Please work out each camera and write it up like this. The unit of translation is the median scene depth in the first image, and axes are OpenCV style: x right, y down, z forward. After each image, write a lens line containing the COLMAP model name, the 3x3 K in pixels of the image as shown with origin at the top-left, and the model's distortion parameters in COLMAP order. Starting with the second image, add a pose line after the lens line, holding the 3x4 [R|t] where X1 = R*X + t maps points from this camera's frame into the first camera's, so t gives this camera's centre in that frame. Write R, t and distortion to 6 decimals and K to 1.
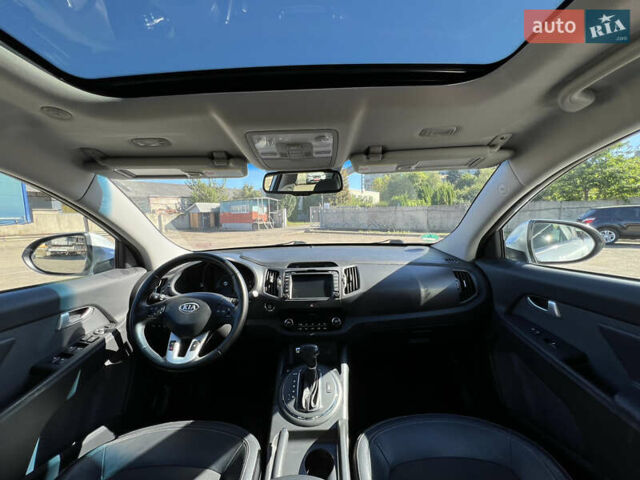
lens RADIAL K [[253.6, 0, 318.0], [0, 253.6, 238.9], [0, 0, 1]] dist [-0.002746, -0.000275]
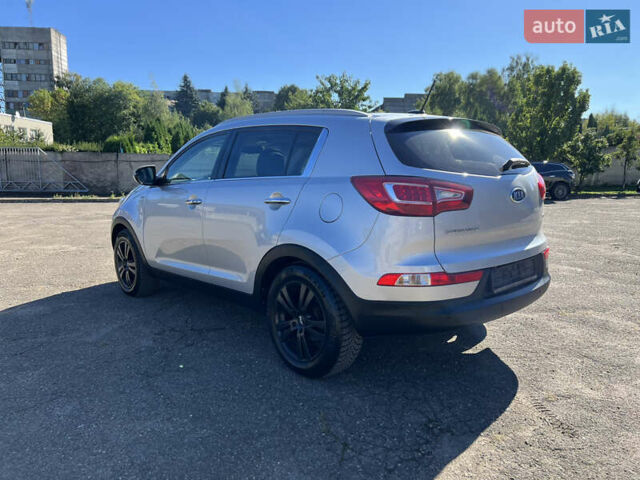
lens RADIAL K [[486.3, 0, 320.0], [0, 486.3, 240.0], [0, 0, 1]] dist [0.038623, -0.041703]
pose [[0.727583, -0.080384, 0.681294, -0.218442], [0.048403, 0.996652, 0.065901, 0.031704], [-0.684310, -0.014971, 0.729037, -0.235139]]
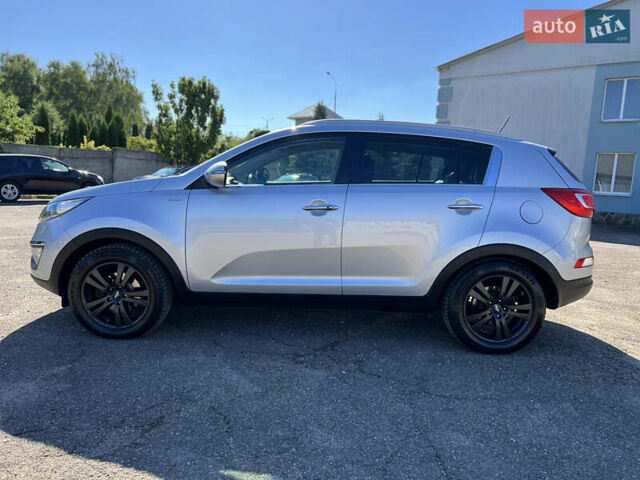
lens RADIAL K [[486.3, 0, 320.0], [0, 486.3, 240.0], [0, 0, 1]] dist [0.038623, -0.041703]
pose [[-0.010326, -0.103029, 0.994625, -0.332302], [0.038600, 0.993895, 0.103354, 0.015321], [-0.999201, 0.039459, -0.006286, 0.028311]]
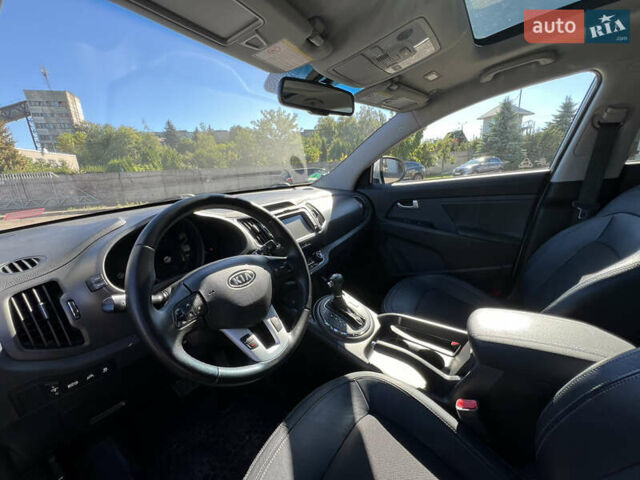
lens RADIAL K [[256.9, 0, 318.5], [0, 256.9, 238.9], [0, 0, 1]] dist [-0.000848, -0.000438]
pose [[0.556521, -0.225392, 0.799677, -0.057978], [0.125425, 0.974260, 0.187311, 0.005389], [-0.821312, -0.003944, 0.570466, 0.032199]]
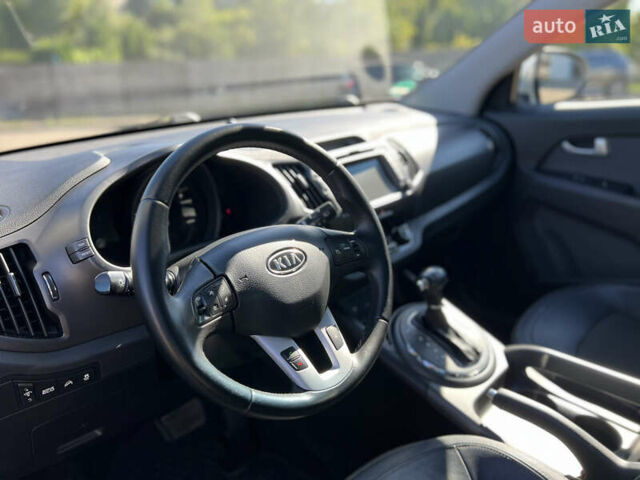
lens RADIAL K [[486.3, 0, 320.0], [0, 486.3, 240.0], [0, 0, 1]] dist [0.038623, -0.041703]
pose [[0.685245, -0.246522, 0.685322, -0.064277], [0.095786, 0.963303, 0.250742, 0.003639], [-0.721987, -0.106176, 0.683712, 0.029728]]
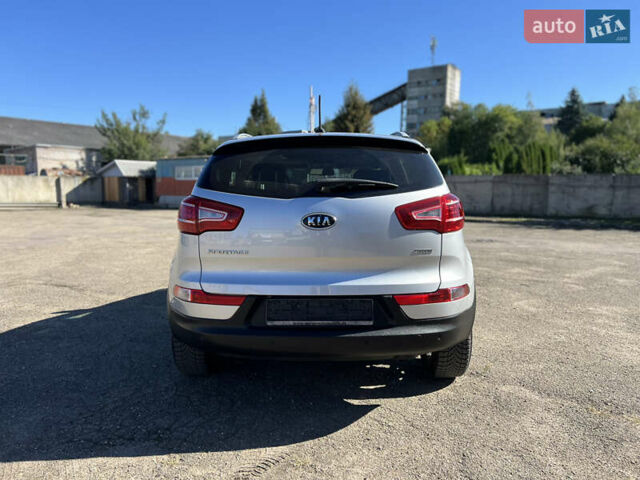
lens RADIAL K [[486.3, 0, 320.0], [0, 486.3, 240.0], [0, 0, 1]] dist [0.038623, -0.041703]
pose [[0.999684, 0.024144, 0.007058, -0.006697], [-0.024247, 0.999596, 0.014841, 0.035017], [-0.006697, -0.015007, 0.999865, -0.324635]]
